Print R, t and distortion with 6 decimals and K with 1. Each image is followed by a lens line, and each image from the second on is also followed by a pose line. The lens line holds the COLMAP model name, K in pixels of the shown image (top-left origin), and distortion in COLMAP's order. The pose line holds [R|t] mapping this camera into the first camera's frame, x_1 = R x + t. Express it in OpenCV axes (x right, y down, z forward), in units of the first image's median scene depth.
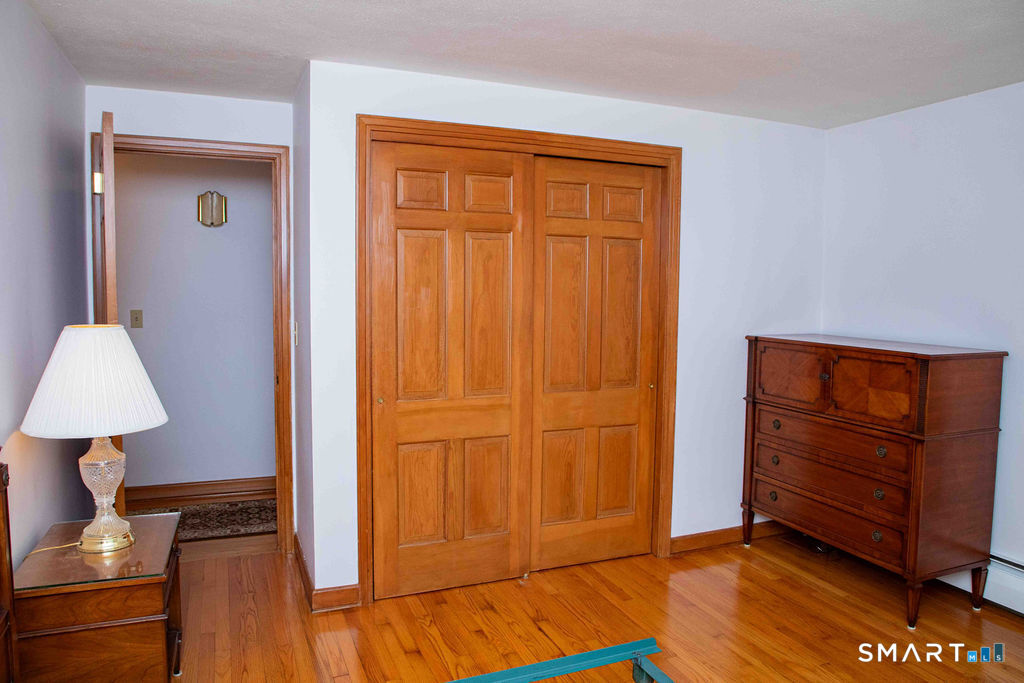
lens RADIAL K [[708.1, 0, 509.4], [0, 708.1, 337.0], [0, 0, 1]] dist [-0.071283, 0.034057]
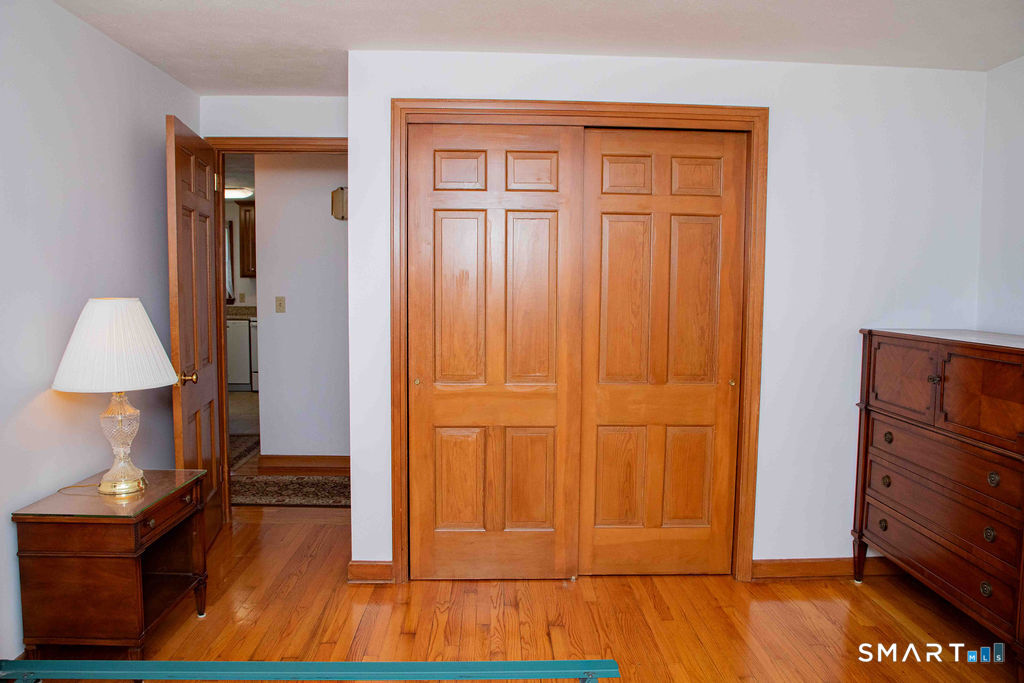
lens RADIAL K [[713.3, 0, 517.1], [0, 713.3, 338.0], [0, 0, 1]] dist [-0.063623, 0.024928]
pose [[0.936370, 0.025473, -0.350088, 0.276076], [-0.026121, 0.999655, 0.002872, 0.019020], [0.350041, 0.006455, 0.936712, 0.088952]]
